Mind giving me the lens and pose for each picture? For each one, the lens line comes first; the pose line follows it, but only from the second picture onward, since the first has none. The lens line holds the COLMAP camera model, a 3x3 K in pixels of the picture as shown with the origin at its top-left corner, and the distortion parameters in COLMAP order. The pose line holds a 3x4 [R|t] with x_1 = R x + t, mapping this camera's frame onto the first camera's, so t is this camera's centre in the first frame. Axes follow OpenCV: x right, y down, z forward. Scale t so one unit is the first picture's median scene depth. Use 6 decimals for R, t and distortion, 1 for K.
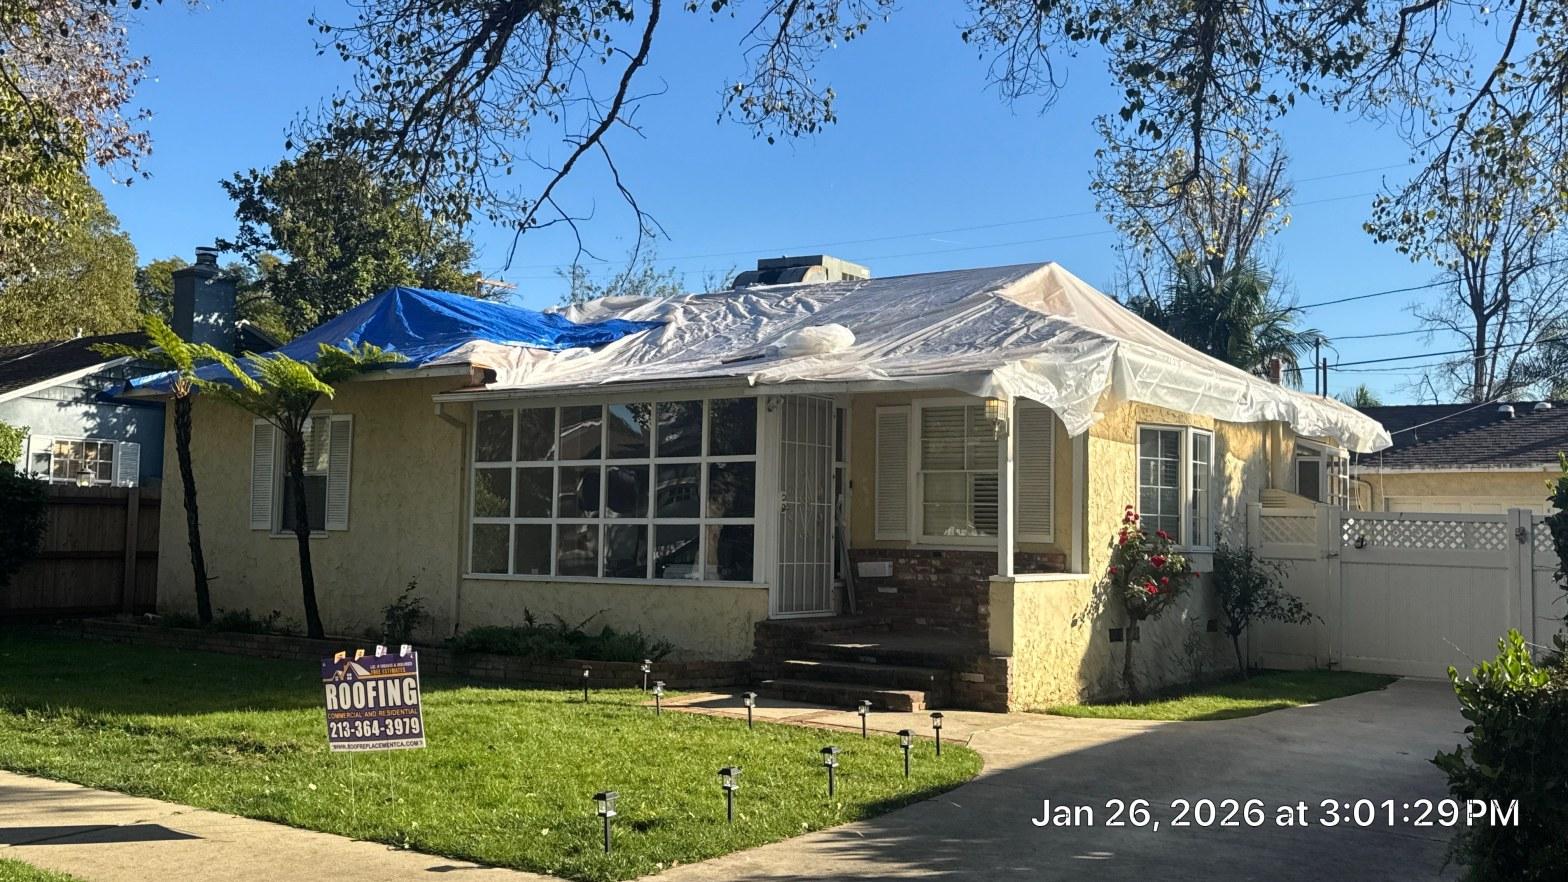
lens RADIAL K [[1350.8, 0, 760.6], [0, 1350.8, 445.8], [0, 0, 1]] dist [0.114736, -0.000868]
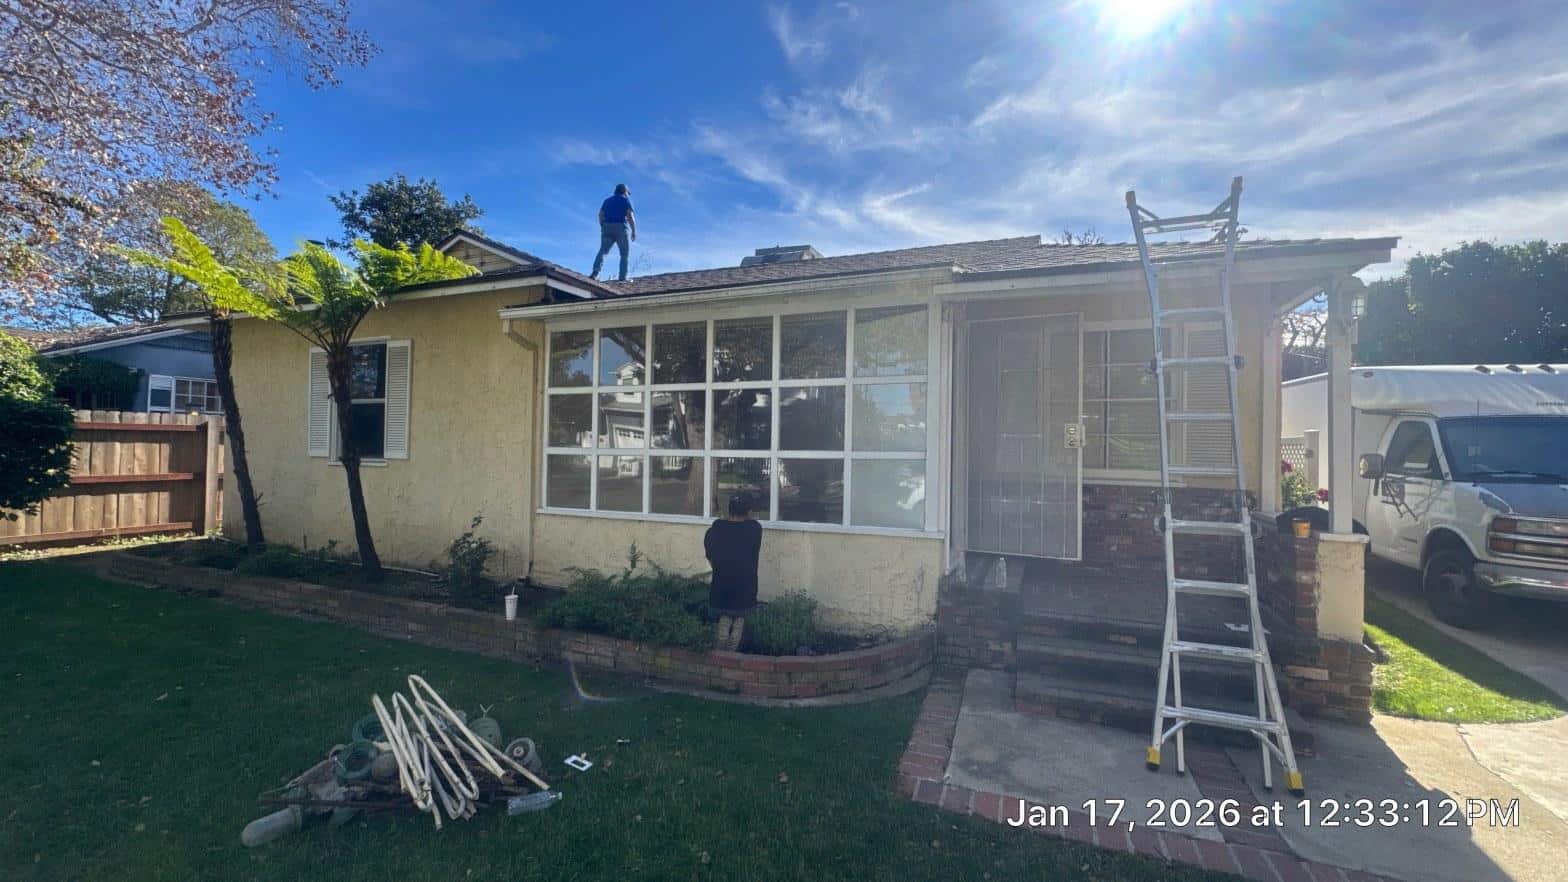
lens RADIAL K [[629.7, 0, 784.0], [0, 629.7, 441.0], [0, 0, 1]] dist [-0.003302, 0.000176]
pose [[0.979804, 0.000751, 0.199956, -0.139336], [-0.011772, 0.998475, 0.053933, 0.023494], [-0.199611, -0.055198, 0.978319, 0.548500]]
